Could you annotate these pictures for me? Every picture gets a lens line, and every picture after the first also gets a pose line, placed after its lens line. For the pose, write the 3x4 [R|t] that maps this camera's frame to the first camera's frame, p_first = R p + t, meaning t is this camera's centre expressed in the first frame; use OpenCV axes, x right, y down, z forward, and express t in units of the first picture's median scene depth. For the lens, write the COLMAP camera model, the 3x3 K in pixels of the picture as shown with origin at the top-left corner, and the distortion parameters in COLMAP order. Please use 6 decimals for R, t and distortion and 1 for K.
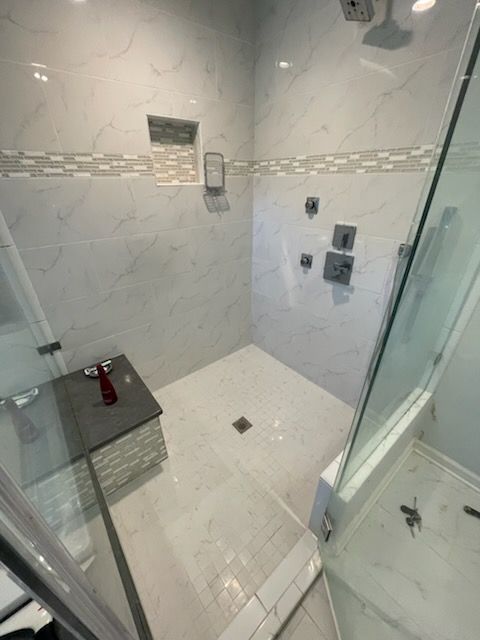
lens RADIAL K [[257.5, 0, 240.2], [0, 257.5, 320.7], [0, 0, 1]] dist [-0.001036, -0.000287]
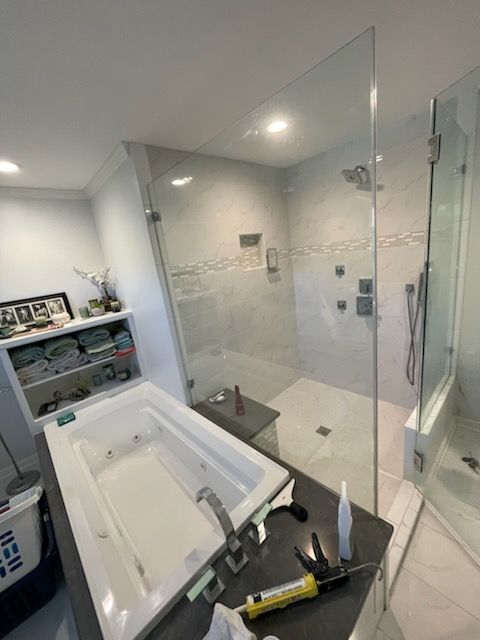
lens RADIAL K [[257.5, 0, 240.0], [0, 257.5, 320.9], [0, 0, 1]] dist [-0.001036, -0.000287]
pose [[0.990161, -0.136066, 0.032677, -0.417127], [0.139919, 0.959170, -0.245794, 0.147494], [0.002101, 0.247948, 0.968771, -0.441346]]
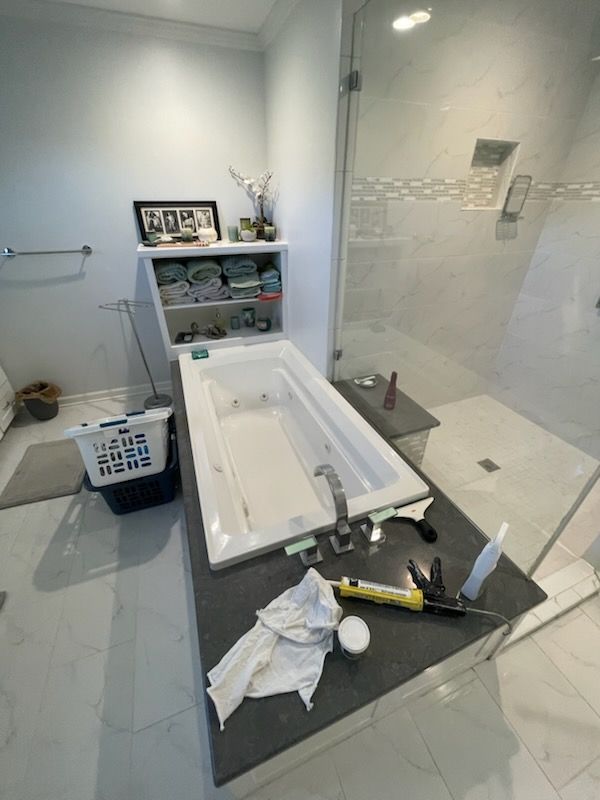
lens RADIAL K [[321.8, 0, 301.5], [0, 321.8, 400.3], [0, 0, 1]] dist [-0.001036, -0.000287]
pose [[0.950997, 0.174888, -0.254988, -0.441722], [-0.159032, 0.983888, 0.081694, 0.195746], [0.265167, -0.037139, 0.963487, -0.387554]]
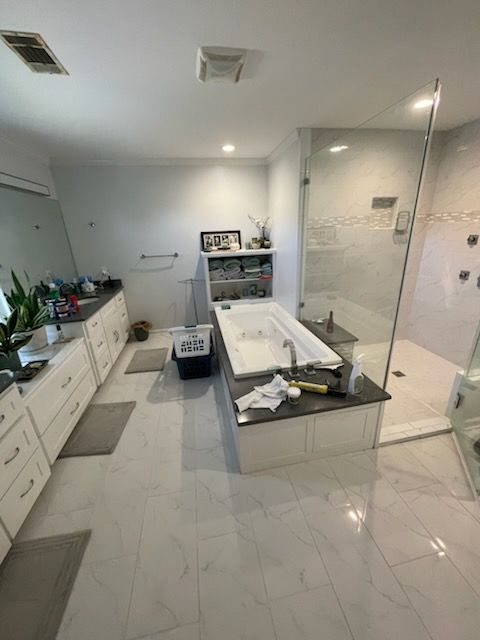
lens RADIAL K [[257.5, 0, 240.7], [0, 257.5, 320.3], [0, 0, 1]] dist [-0.001036, -0.000287]
pose [[0.876749, 0.142660, -0.459303, -0.175727], [-0.204611, 0.974900, -0.087772, 0.465386], [0.435253, 0.170932, 0.883933, -0.933044]]
